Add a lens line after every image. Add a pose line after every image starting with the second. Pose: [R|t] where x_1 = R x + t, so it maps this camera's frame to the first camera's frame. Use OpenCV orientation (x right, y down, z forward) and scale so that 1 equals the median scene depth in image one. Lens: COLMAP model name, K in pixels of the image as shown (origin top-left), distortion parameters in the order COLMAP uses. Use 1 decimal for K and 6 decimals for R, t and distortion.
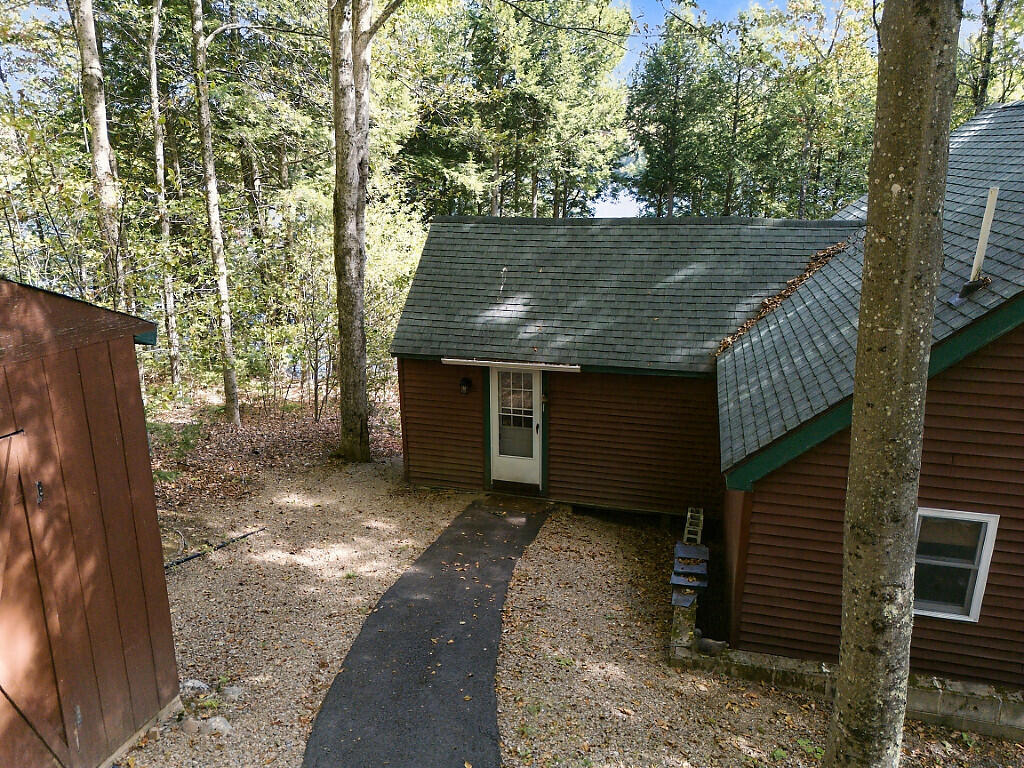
lens RADIAL K [[718.7, 0, 517.6], [0, 718.7, 383.4], [0, 0, 1]] dist [0.071783, -0.067322]
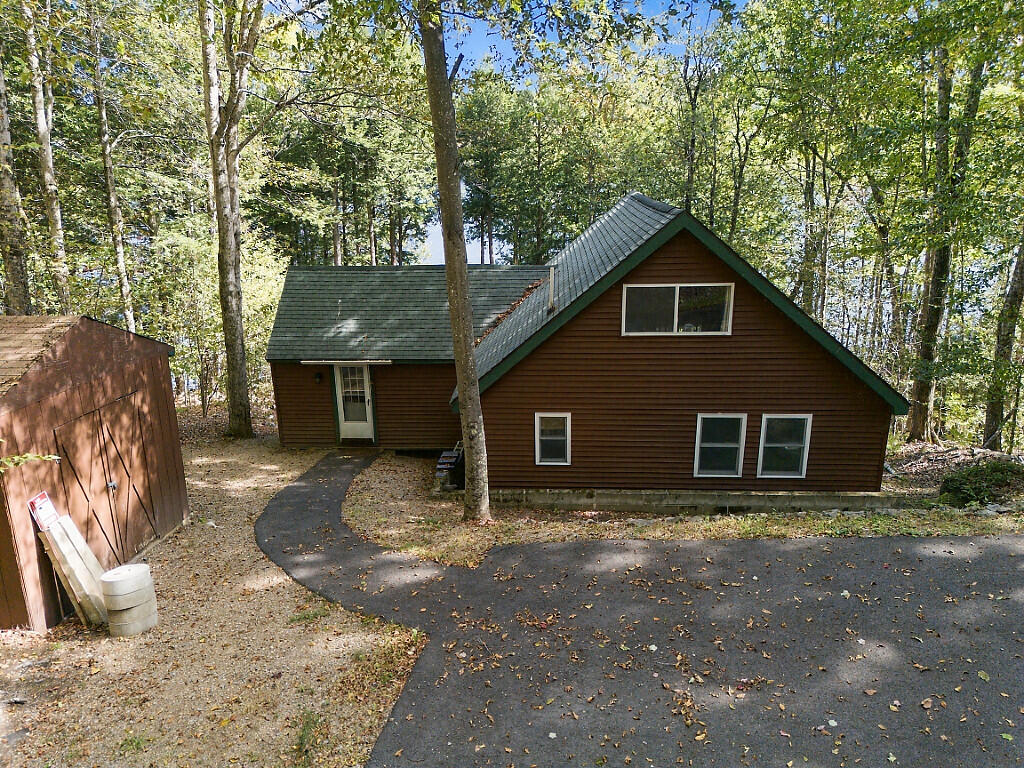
lens RADIAL K [[718.7, 0, 517.6], [0, 718.7, 383.4], [0, 0, 1]] dist [0.071783, -0.067322]
pose [[0.979474, -0.065235, 0.190723, 0.047978], [0.066666, 0.997775, -0.001087, 0.044070], [-0.190228, 0.013779, 0.981643, -0.591458]]
